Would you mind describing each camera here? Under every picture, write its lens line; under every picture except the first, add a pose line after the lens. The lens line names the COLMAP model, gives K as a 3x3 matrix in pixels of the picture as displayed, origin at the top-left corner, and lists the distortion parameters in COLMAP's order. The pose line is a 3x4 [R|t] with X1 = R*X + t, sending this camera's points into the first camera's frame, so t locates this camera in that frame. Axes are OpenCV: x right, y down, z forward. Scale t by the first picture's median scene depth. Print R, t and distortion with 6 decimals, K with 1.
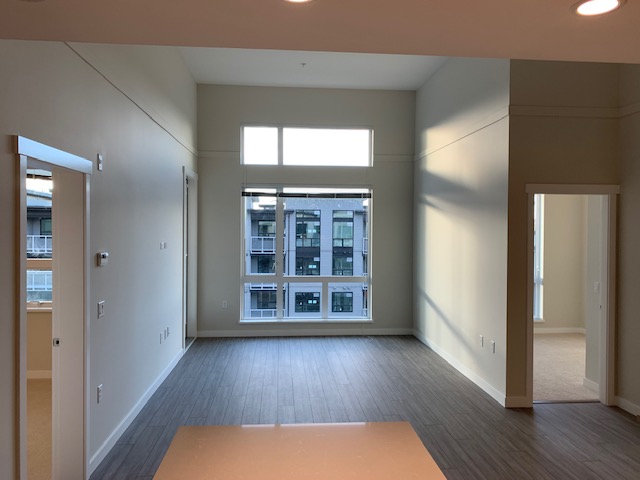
lens RADIAL K [[490.0, 0, 320.0], [0, 490.0, 240.0], [0, 0, 1]] dist [0.007505, -0.006483]
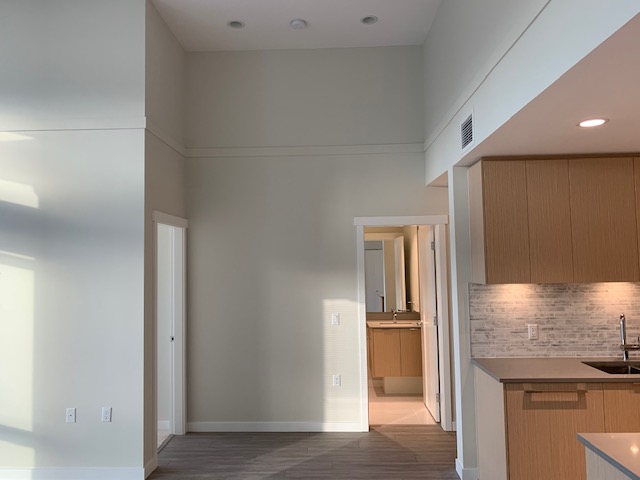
lens RADIAL K [[492.8, 0, 316.0], [0, 492.8, 235.1], [0, 0, 1]] dist [0.026604, -0.024100]
pose [[0.113250, 0.045012, 0.992546, -0.263849], [0.037063, 0.998087, -0.049492, -0.009133], [-0.992875, 0.042392, 0.111365, 0.377270]]
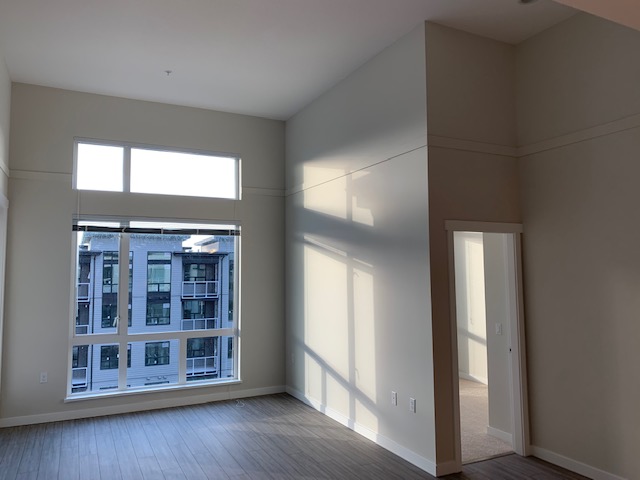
lens RADIAL K [[492.8, 0, 316.0], [0, 492.8, 235.1], [0, 0, 1]] dist [0.026604, -0.024100]
pose [[0.930738, 0.014713, 0.365391, -0.088357], [0.020286, 0.995574, -0.091762, -0.003867], [-0.365124, 0.092819, 0.926320, 0.142832]]
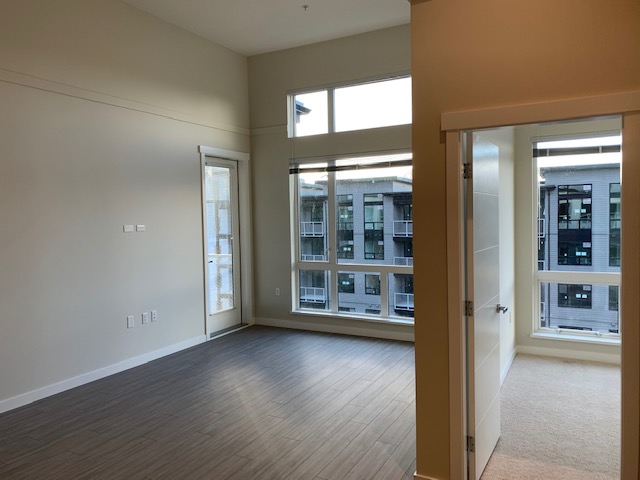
lens RADIAL K [[492.8, 0, 316.0], [0, 492.8, 235.1], [0, 0, 1]] dist [0.026604, -0.024100]
pose [[0.828652, -0.001892, -0.559761, 0.383484], [0.014379, 0.999736, 0.017907, 0.008681], [0.559579, -0.022887, 0.828461, 0.268350]]
